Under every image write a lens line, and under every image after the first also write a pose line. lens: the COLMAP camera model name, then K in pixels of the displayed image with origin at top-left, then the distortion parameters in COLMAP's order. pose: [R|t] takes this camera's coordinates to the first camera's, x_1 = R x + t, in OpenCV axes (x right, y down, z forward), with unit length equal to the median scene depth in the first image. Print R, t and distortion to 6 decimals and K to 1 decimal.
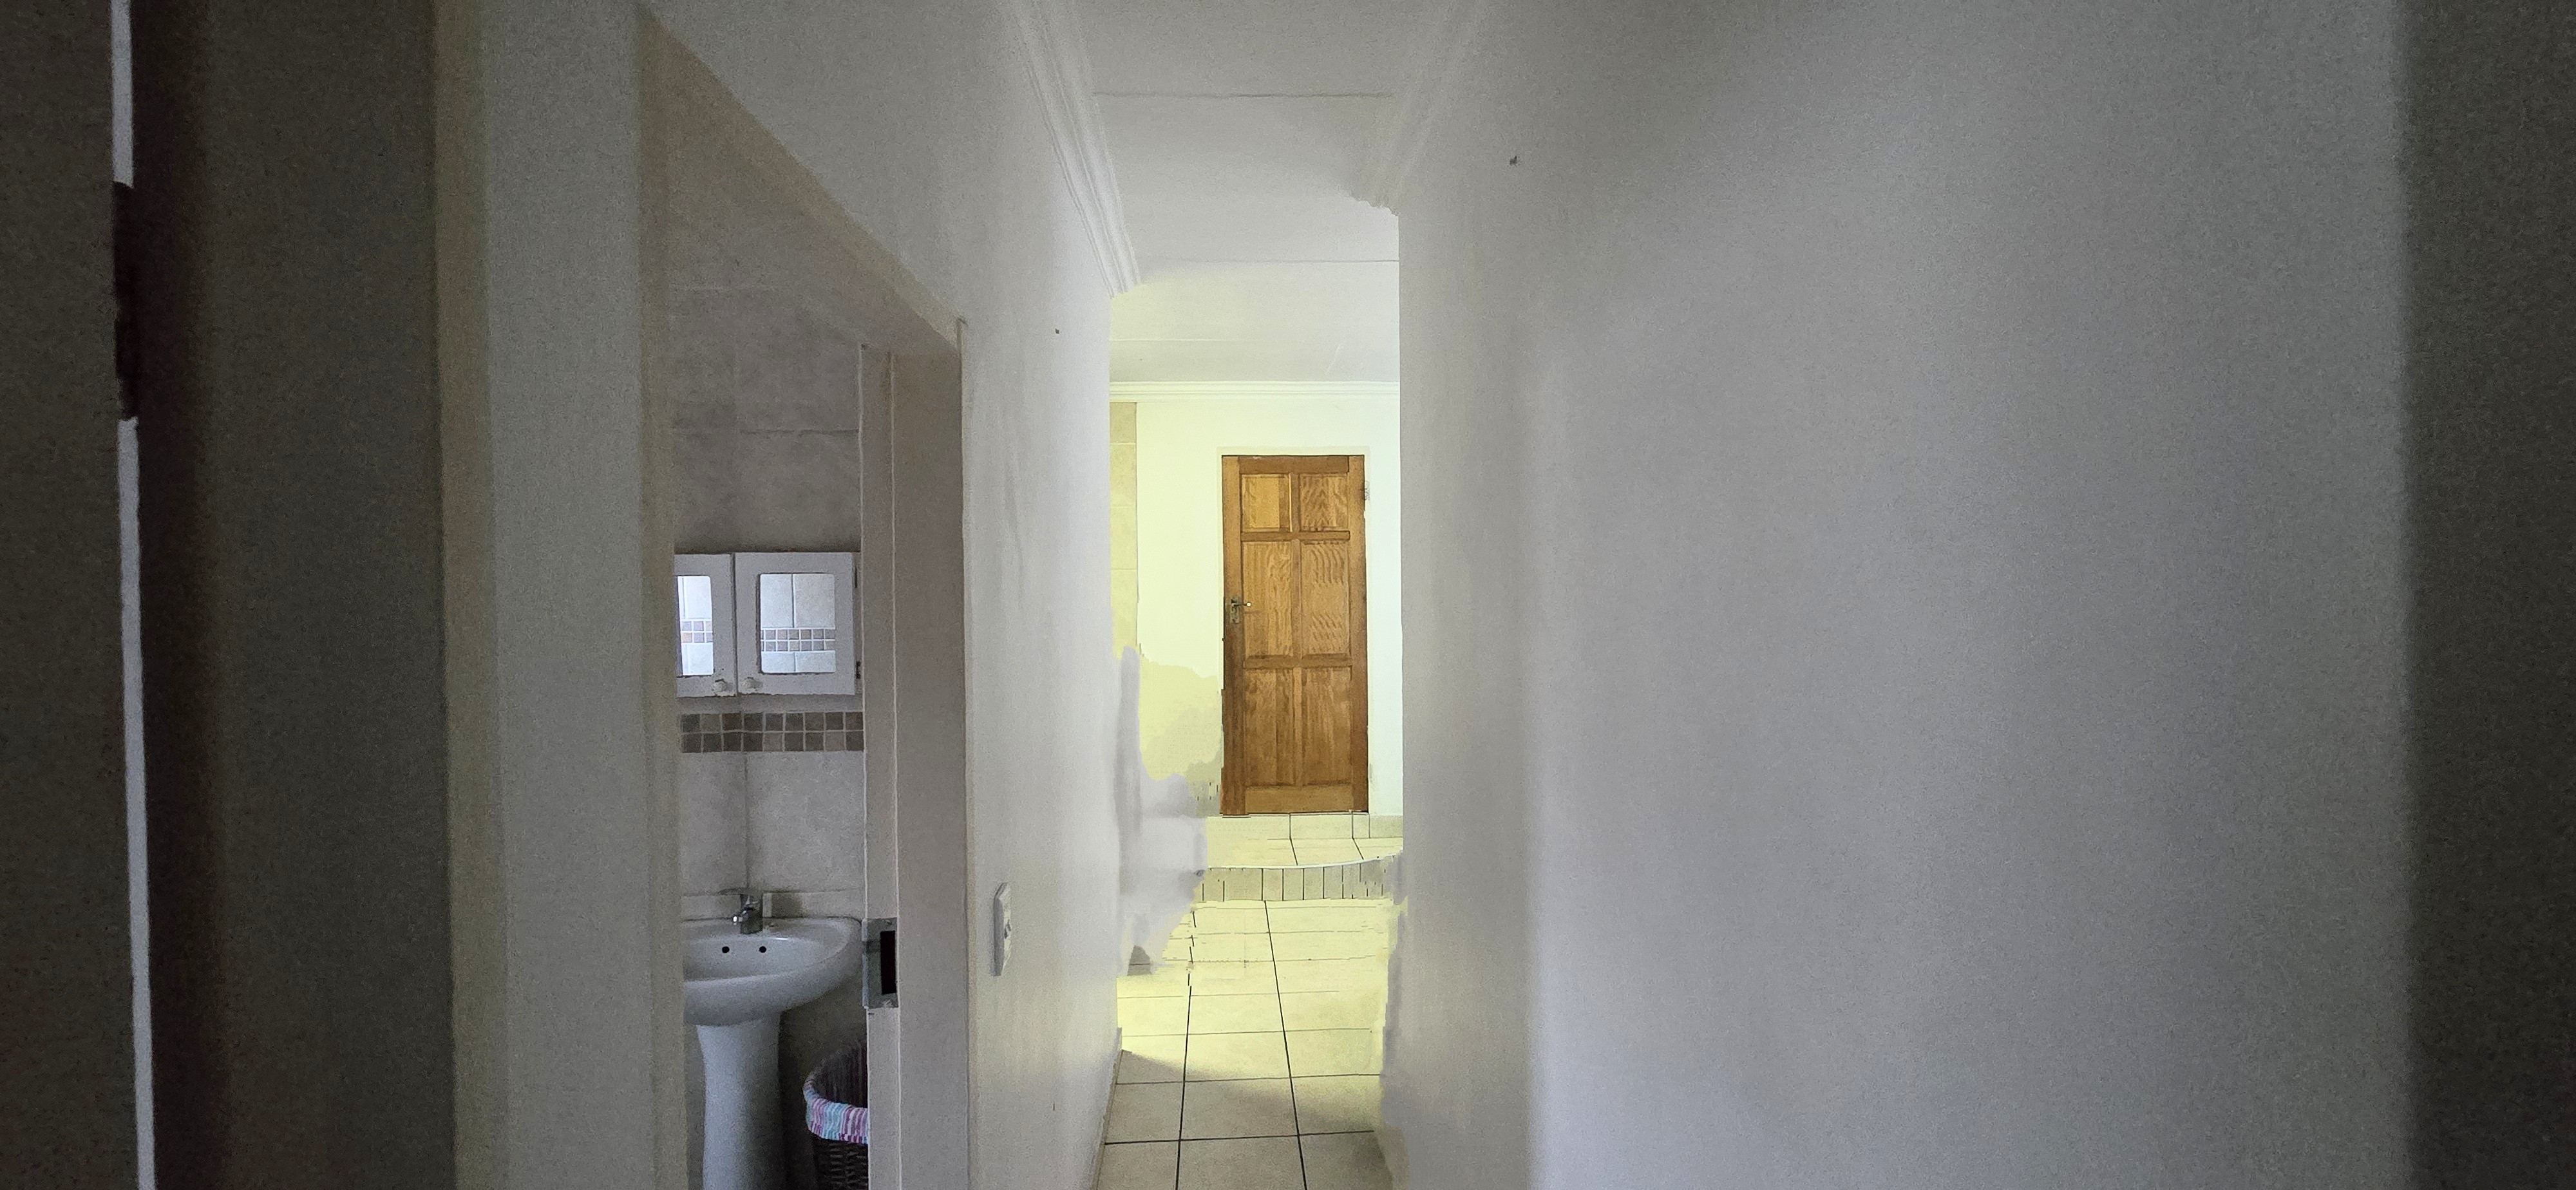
lens RADIAL K [[1057.5, 0, 1285.5], [0, 1057.5, 578.2], [0, 0, 1]] dist [-0.001813, 0.000677]
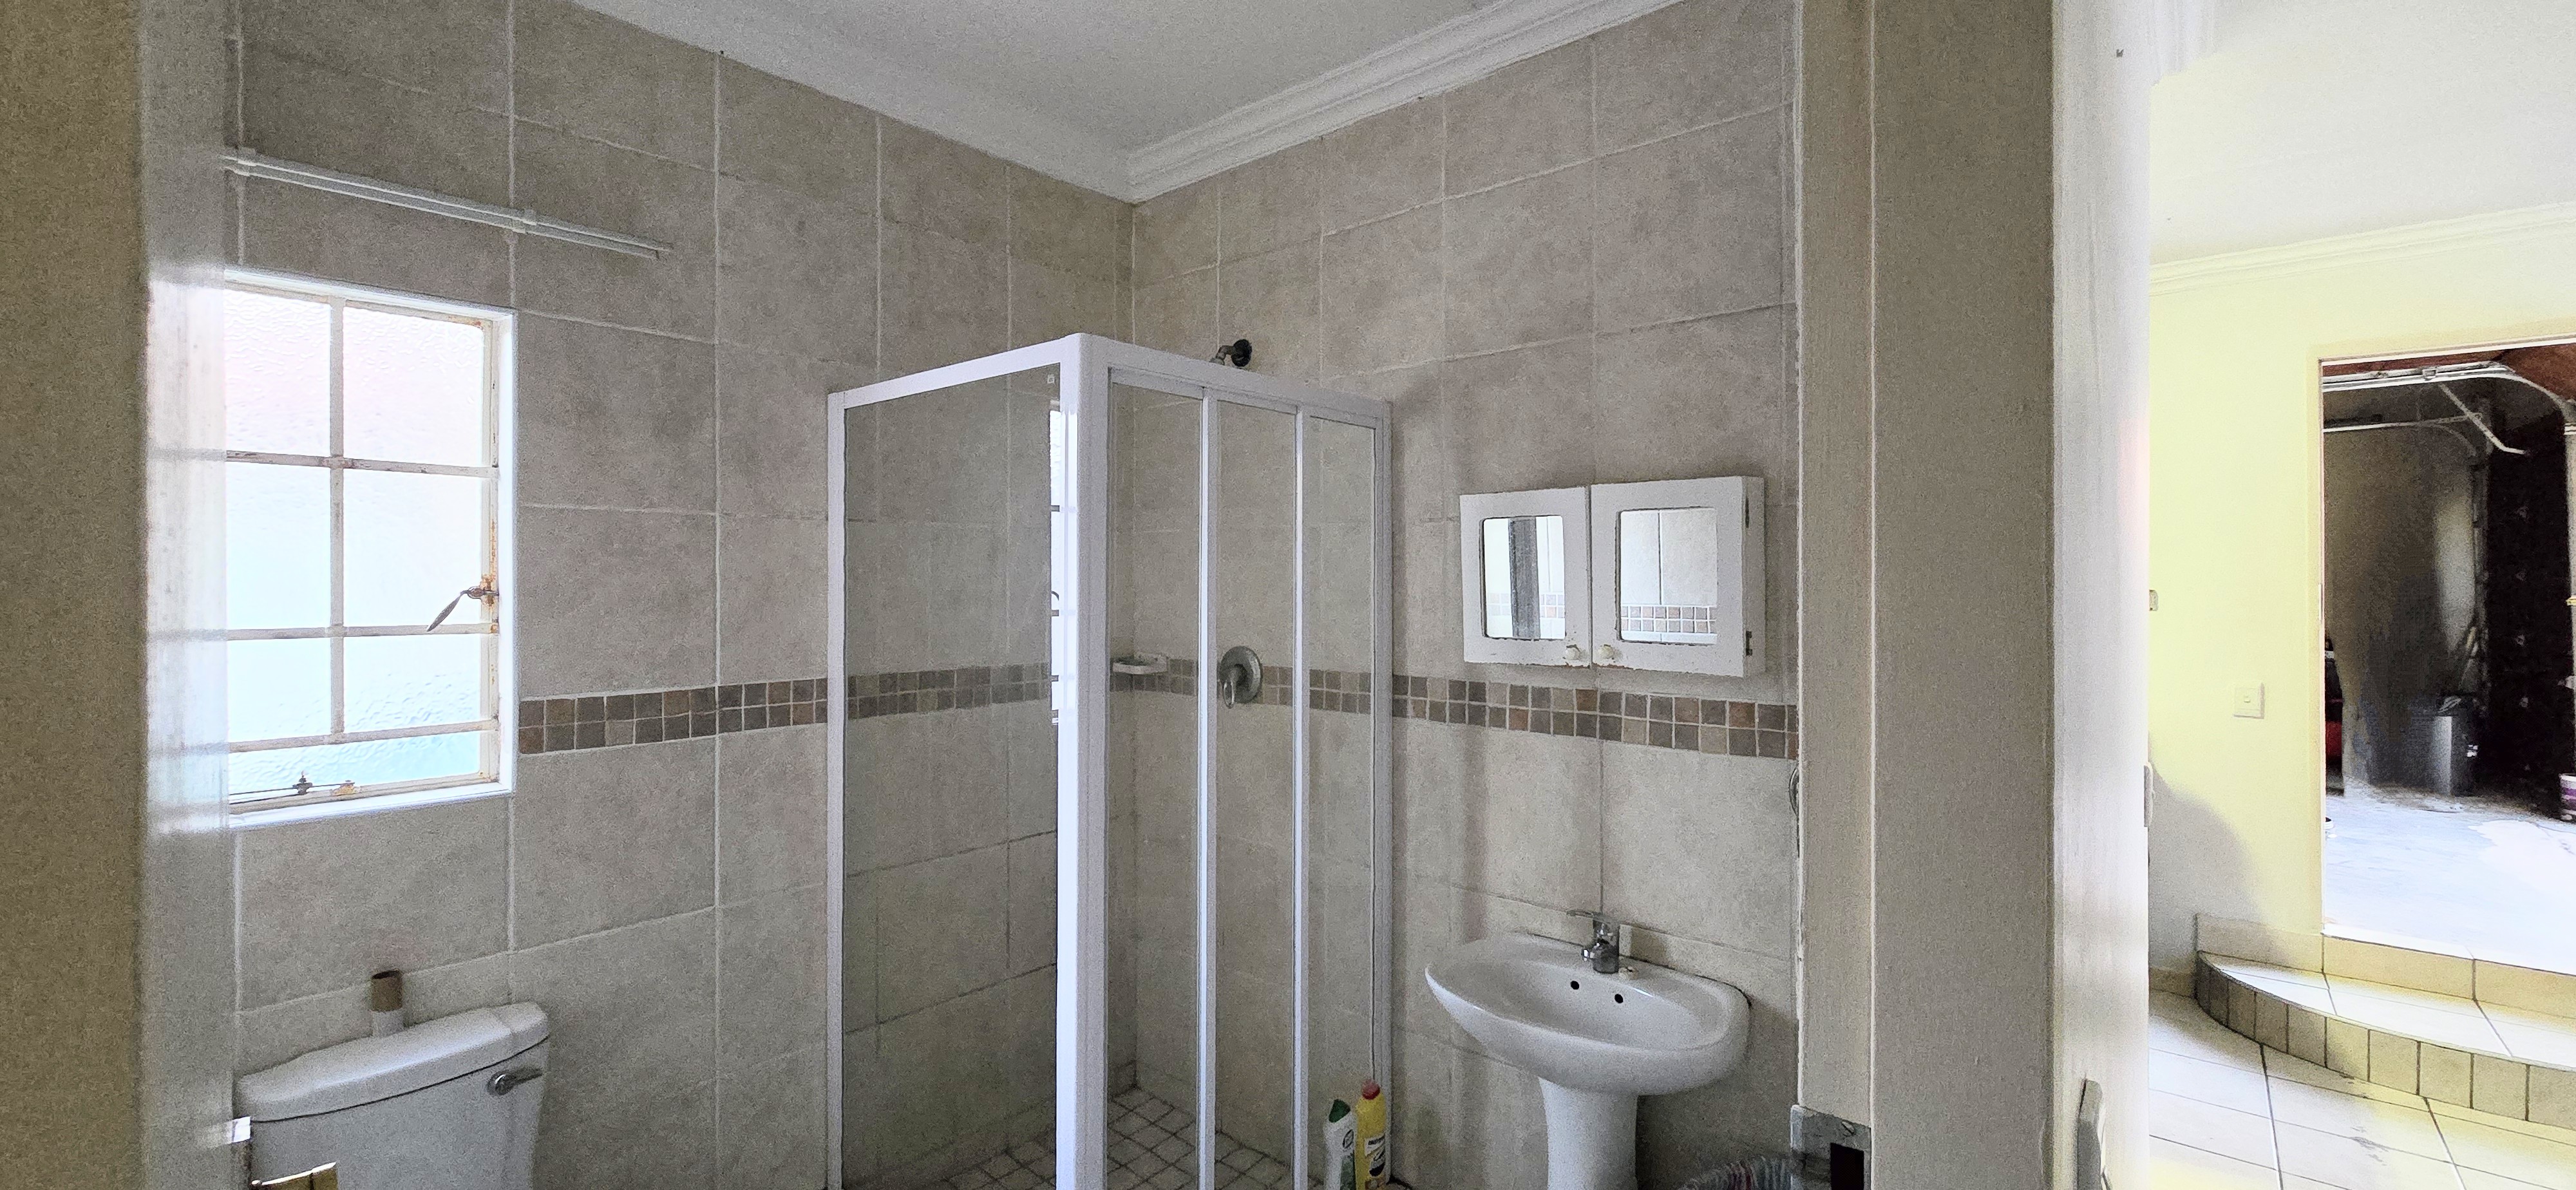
lens RADIAL K [[1057.5, 0, 1285.5], [0, 1057.5, 578.2], [0, 0, 1]] dist [-0.001813, 0.000677]
pose [[0.712250, 0.006608, -0.701895, -0.125186], [-0.011021, 0.999938, -0.001770, 0.047475], [0.701839, 0.008996, 0.712279, 0.270296]]
